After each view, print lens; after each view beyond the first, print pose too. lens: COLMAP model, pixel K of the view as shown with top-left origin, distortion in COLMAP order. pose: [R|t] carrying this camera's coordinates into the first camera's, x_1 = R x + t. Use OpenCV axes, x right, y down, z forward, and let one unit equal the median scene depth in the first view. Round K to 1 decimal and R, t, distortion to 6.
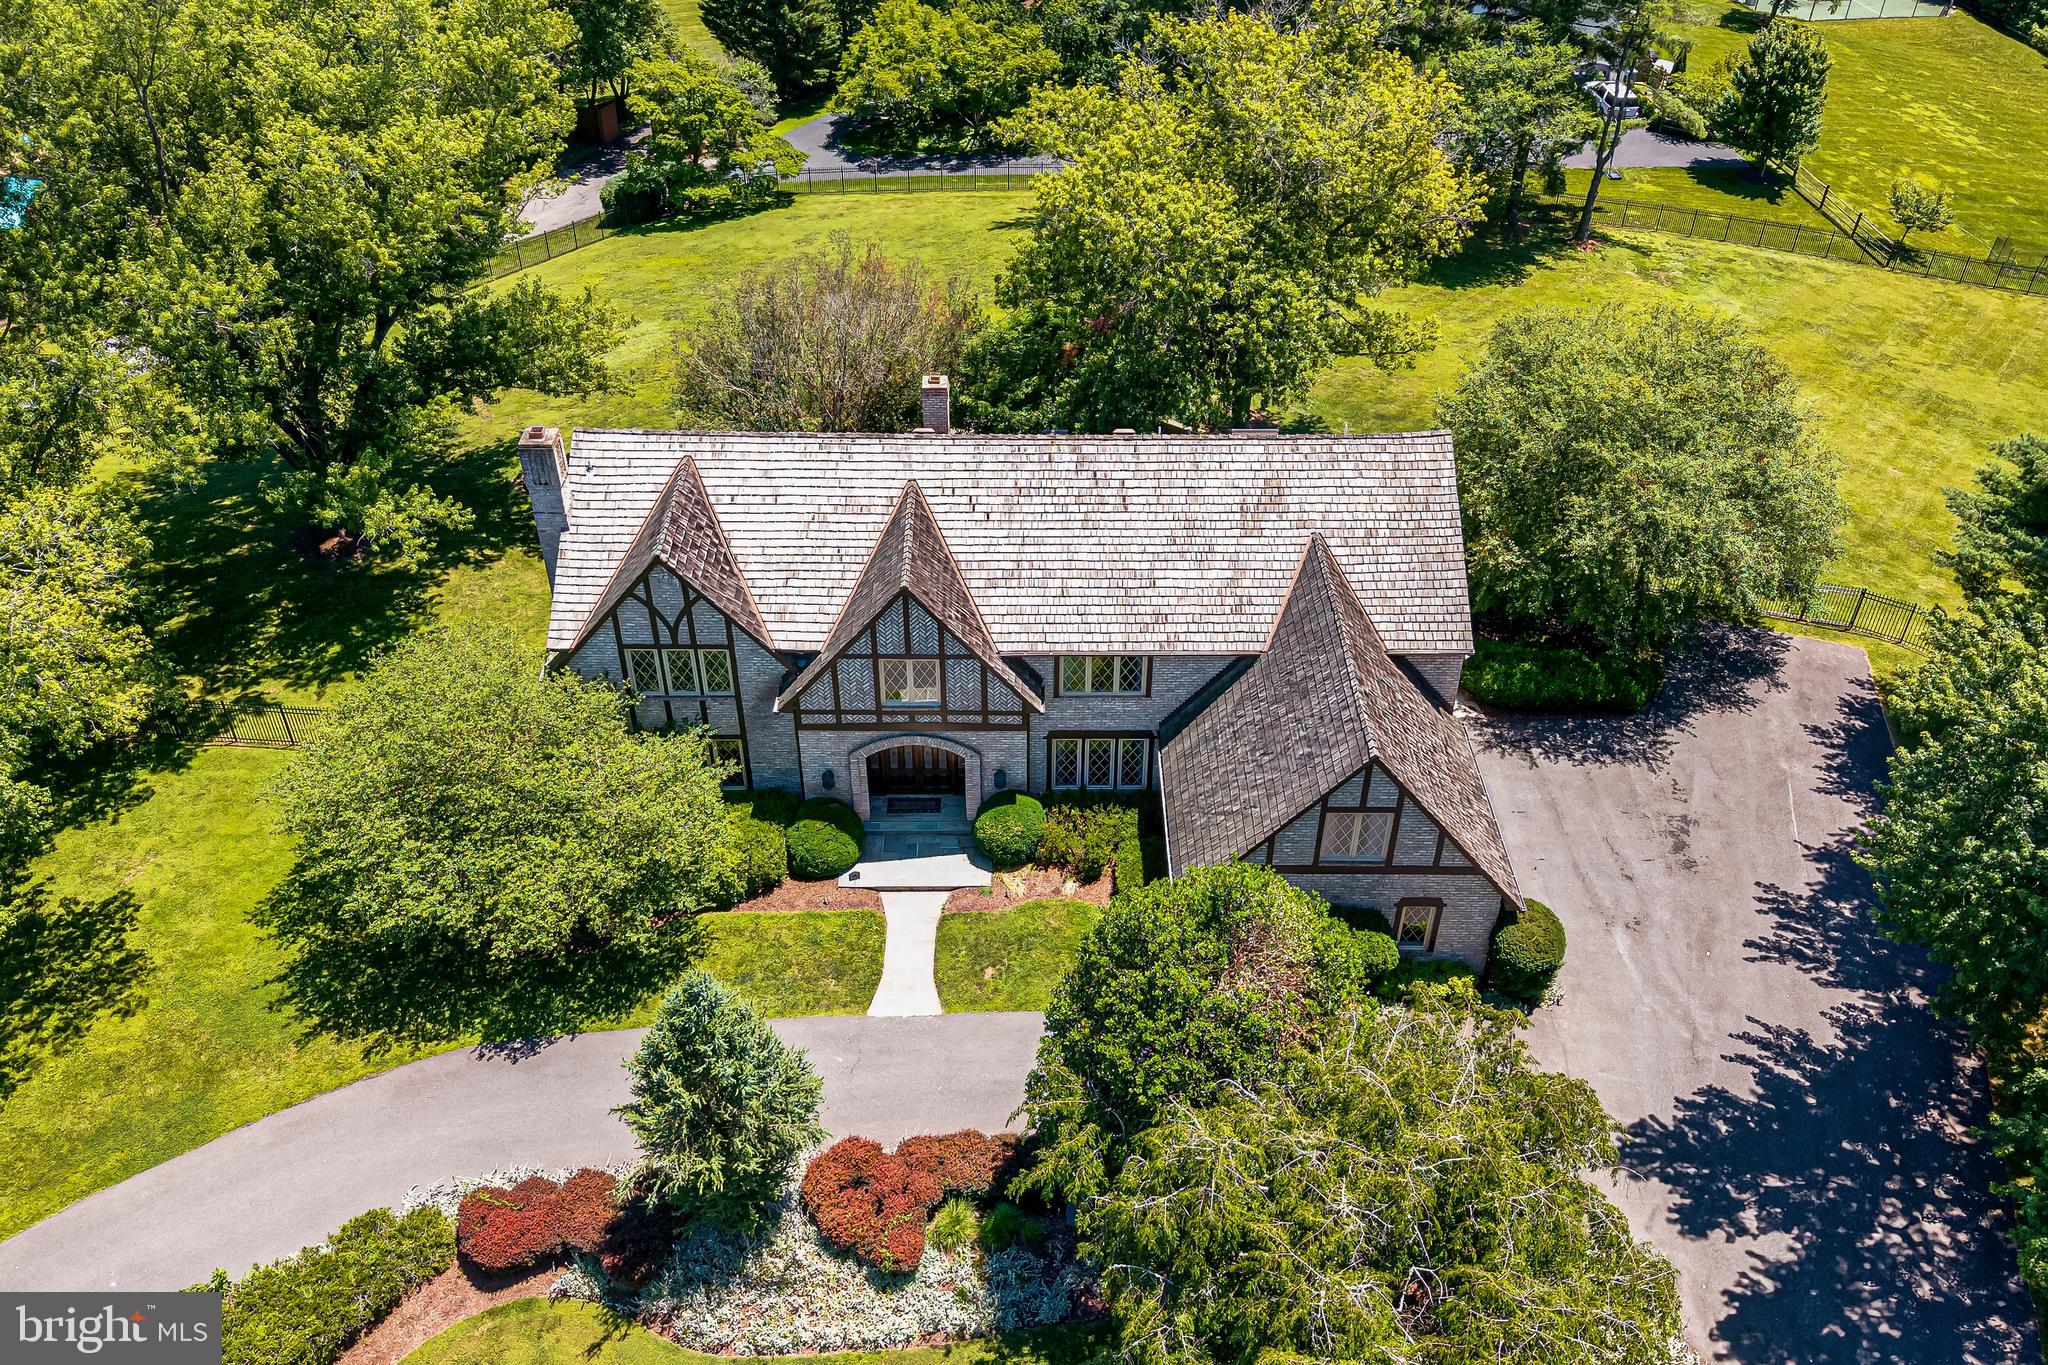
lens RADIAL K [[1621.3, 0, 1088.3], [0, 1621.3, 680.0], [0, 0, 1]] dist [0.045998, -0.083552]
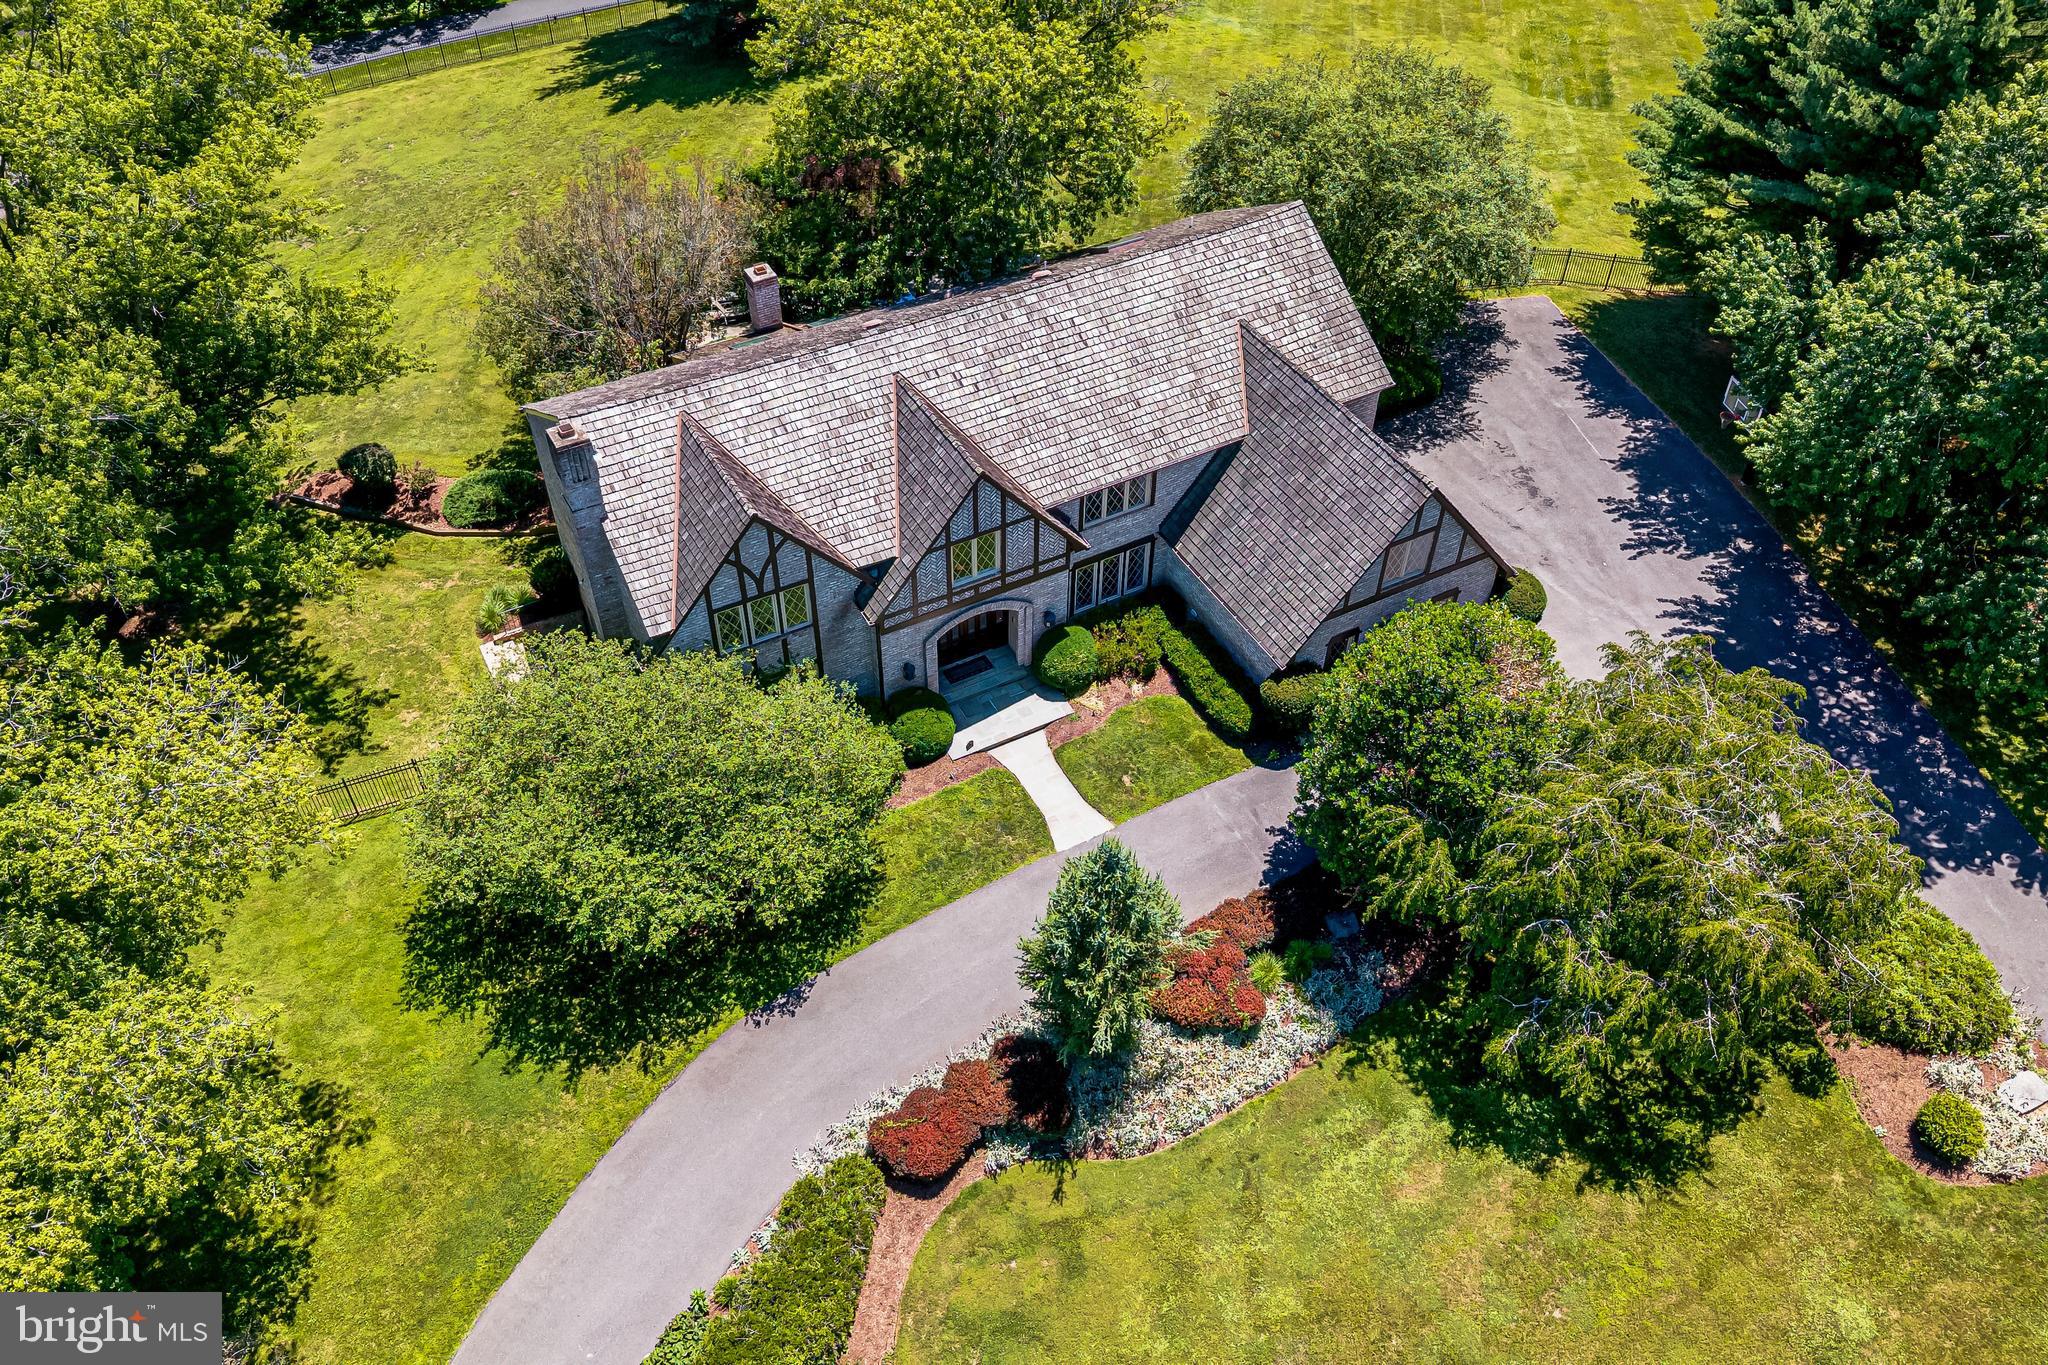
lens RADIAL K [[1609.3, 0, 1024.0], [0, 1609.3, 682.5], [0, 0, 1]] dist [0.085573, -0.273206]
pose [[0.883175, -0.337810, 0.325402, -0.450645], [0.287662, 0.938065, 0.193091, -0.116432], [-0.370476, -0.076927, 0.925651, -0.004427]]
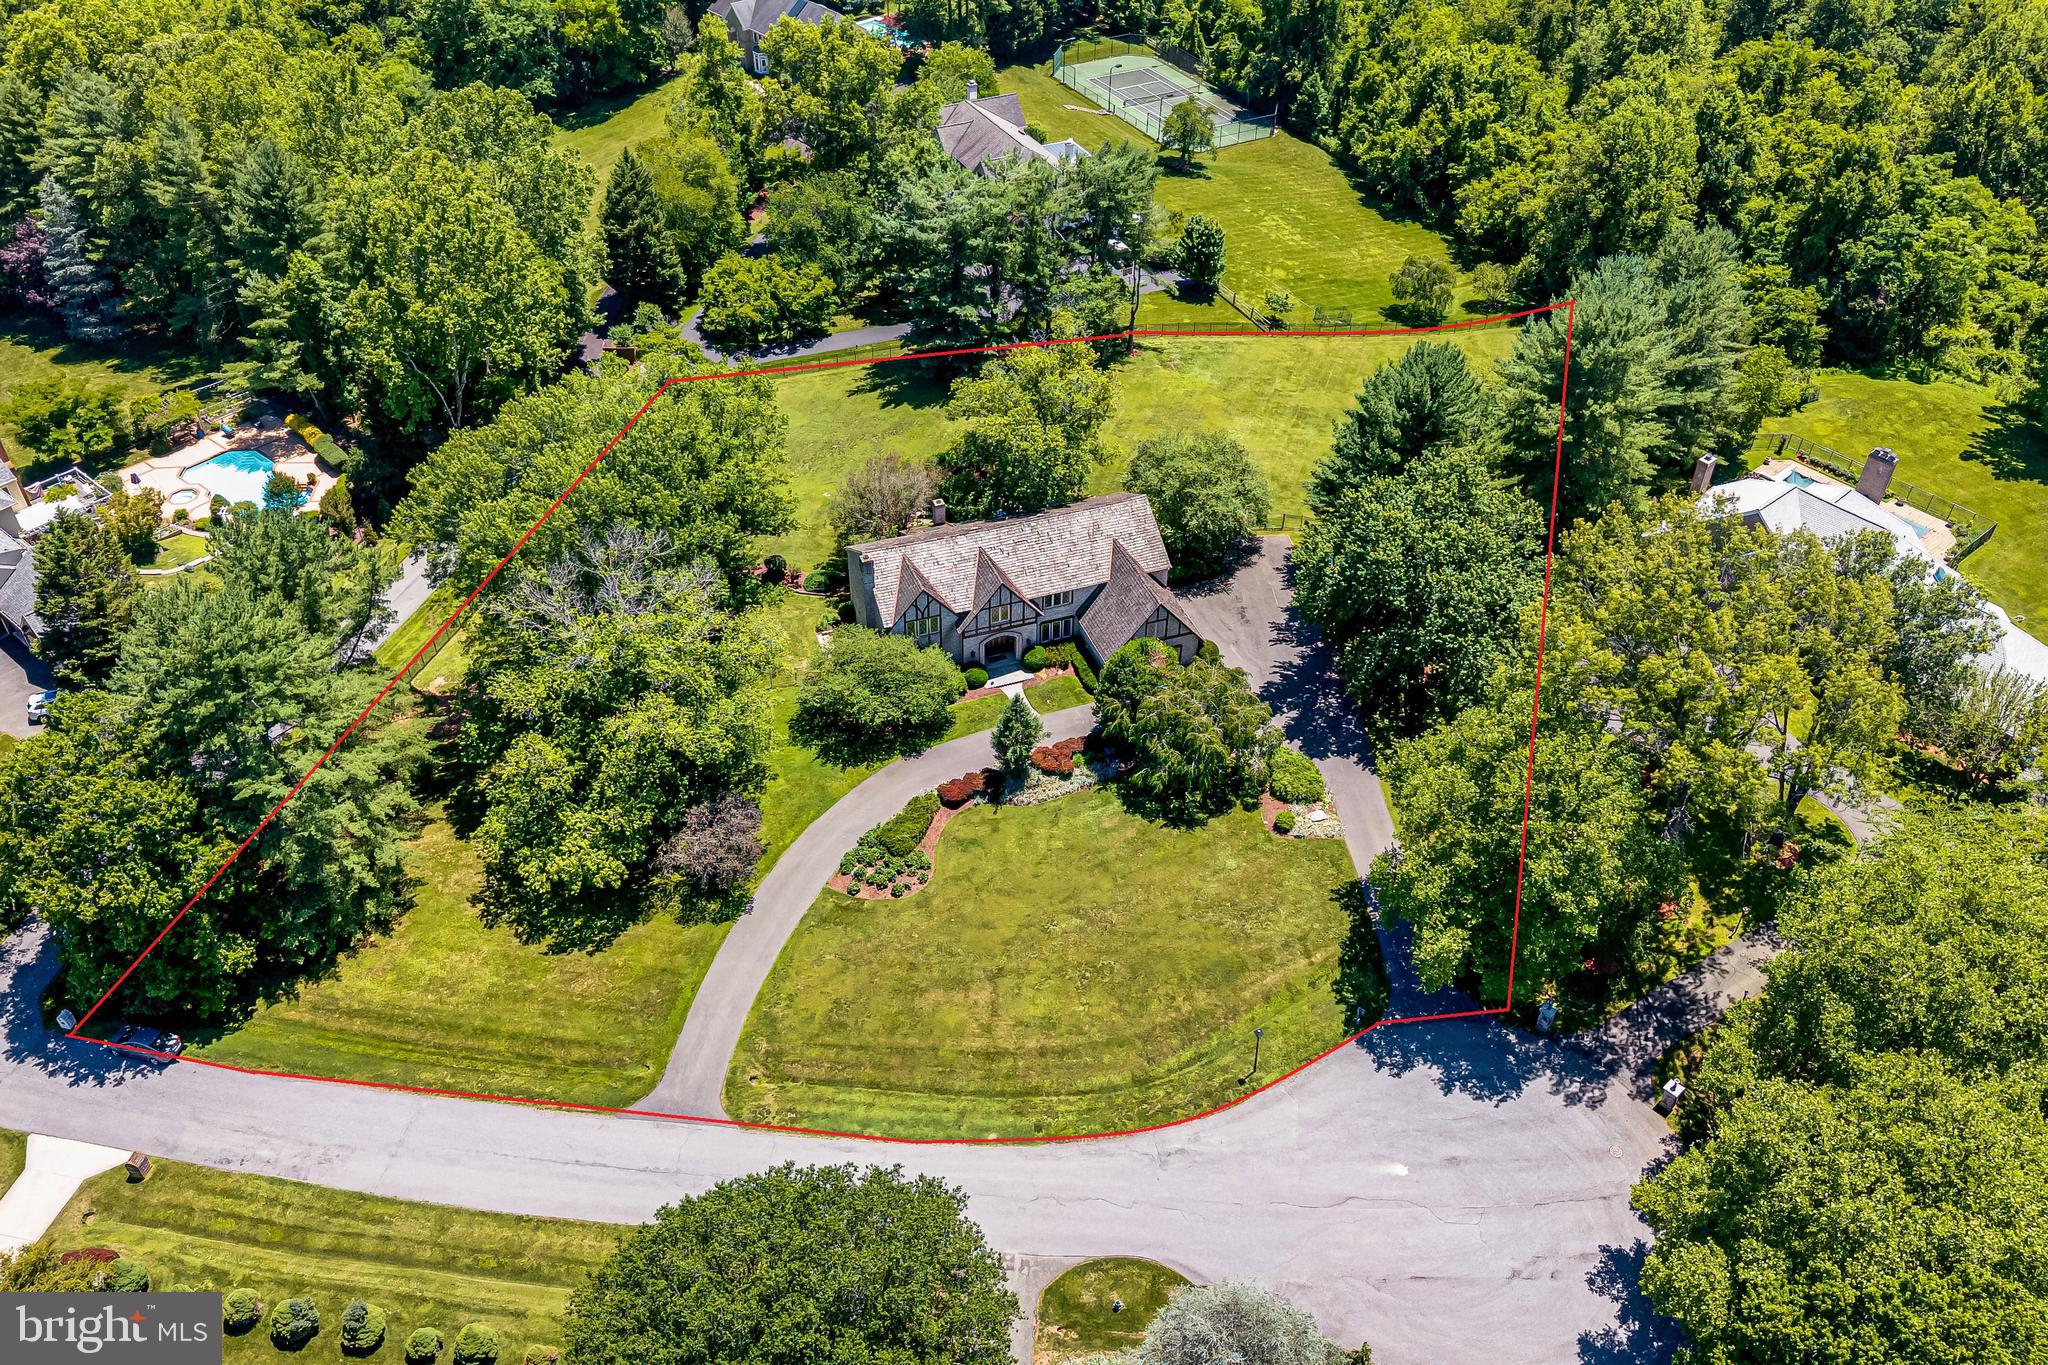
lens RADIAL K [[1764.8, 0, 1074.9], [0, 1764.8, 678.5], [0, 0, 1]] dist [0.012481, -0.108338]
pose [[0.936620, -0.216402, 0.275523, -0.892768], [0.204332, 0.976239, 0.072151, -0.088924], [-0.284590, -0.011280, 0.958583, -2.135671]]
